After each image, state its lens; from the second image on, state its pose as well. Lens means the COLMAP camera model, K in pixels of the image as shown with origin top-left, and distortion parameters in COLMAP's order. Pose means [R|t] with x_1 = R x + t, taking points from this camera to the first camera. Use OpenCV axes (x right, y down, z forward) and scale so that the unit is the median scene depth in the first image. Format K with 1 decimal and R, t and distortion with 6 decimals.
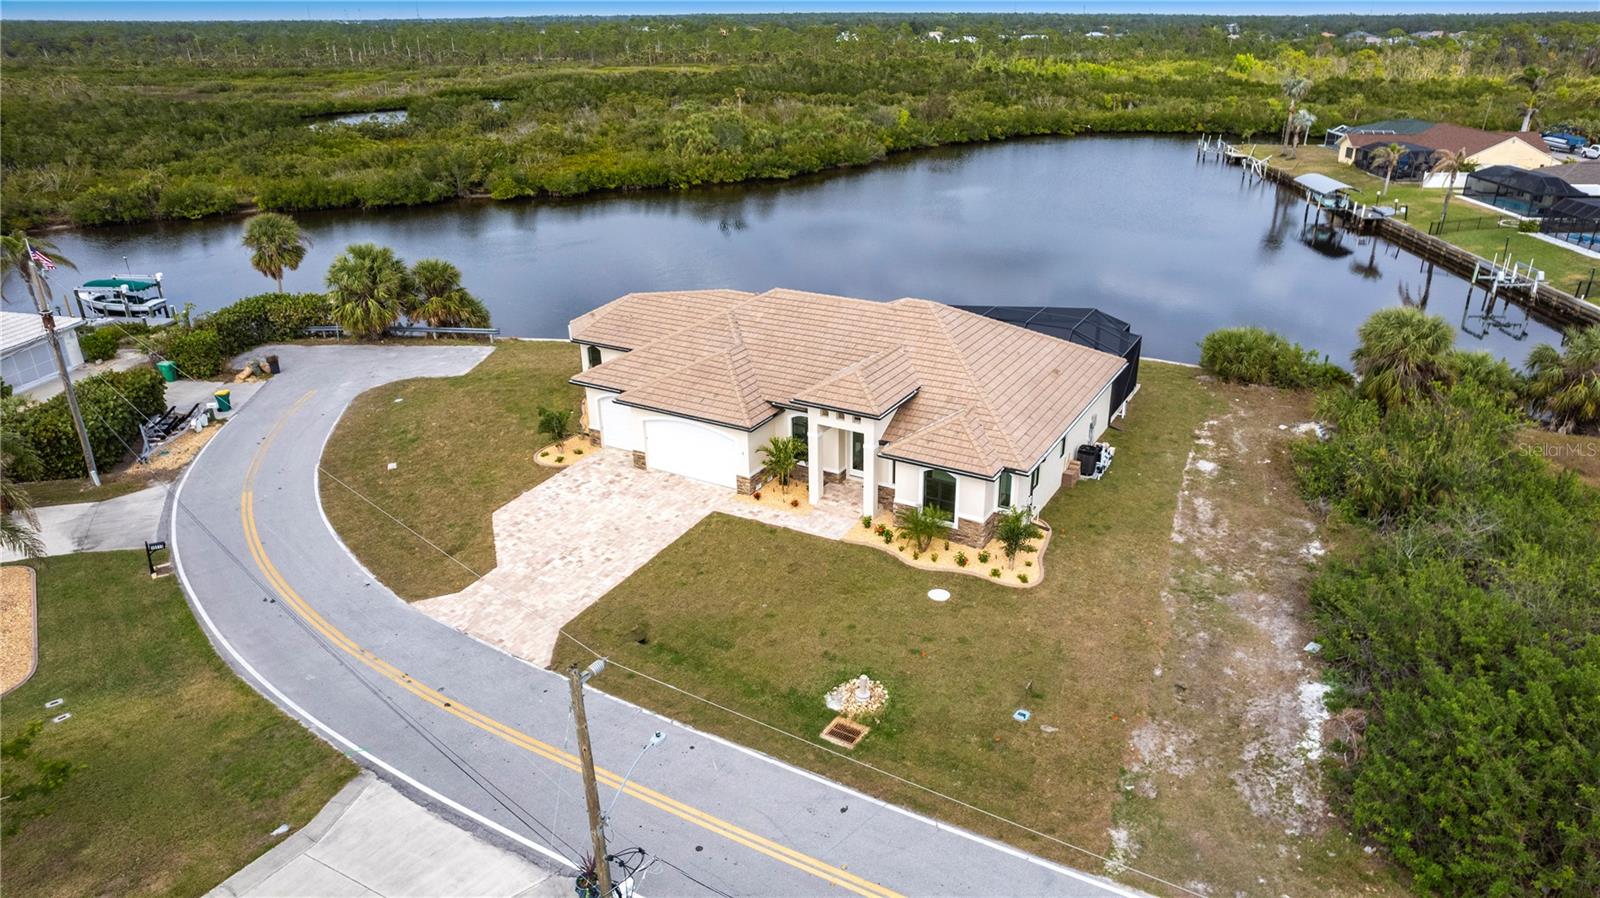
lens RADIAL K [[1039.7, 0, 823.9], [0, 1039.7, 457.2], [0, 0, 1]] dist [-0.083558, 0.074573]
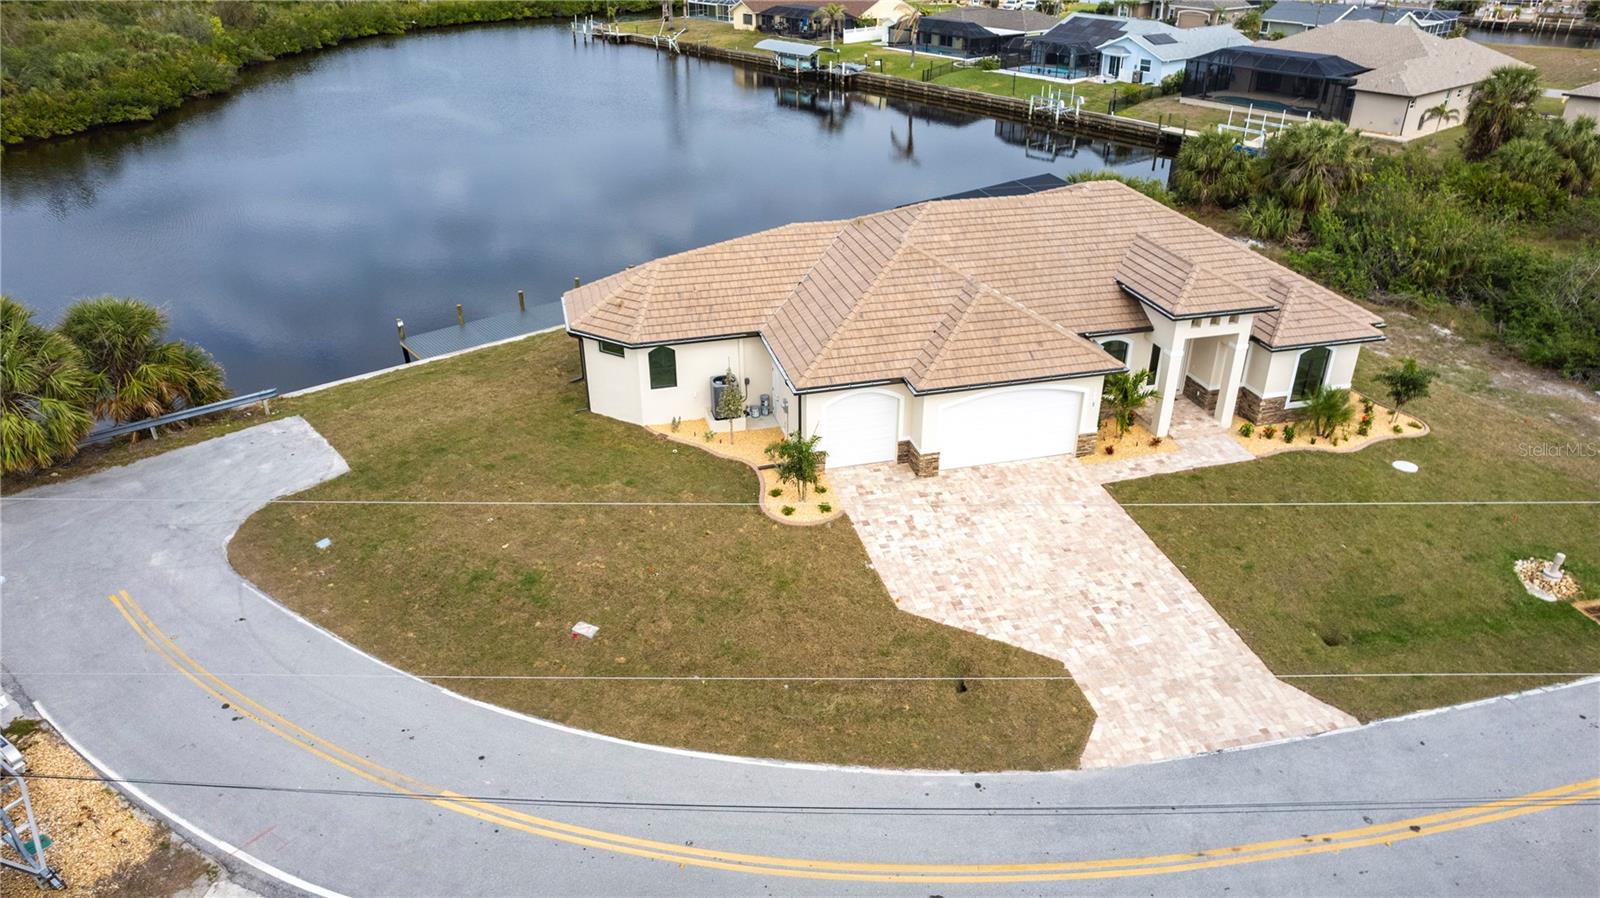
lens RADIAL K [[1060.8, 0, 818.6], [0, 1060.8, 452.7], [0, 0, 1]] dist [-0.086362, 0.084029]
pose [[0.711143, -0.324487, 0.623685, -0.531385], [0.275286, 0.944803, 0.177667, -0.121458], [-0.646910, 0.045345, 0.761217, 0.382050]]
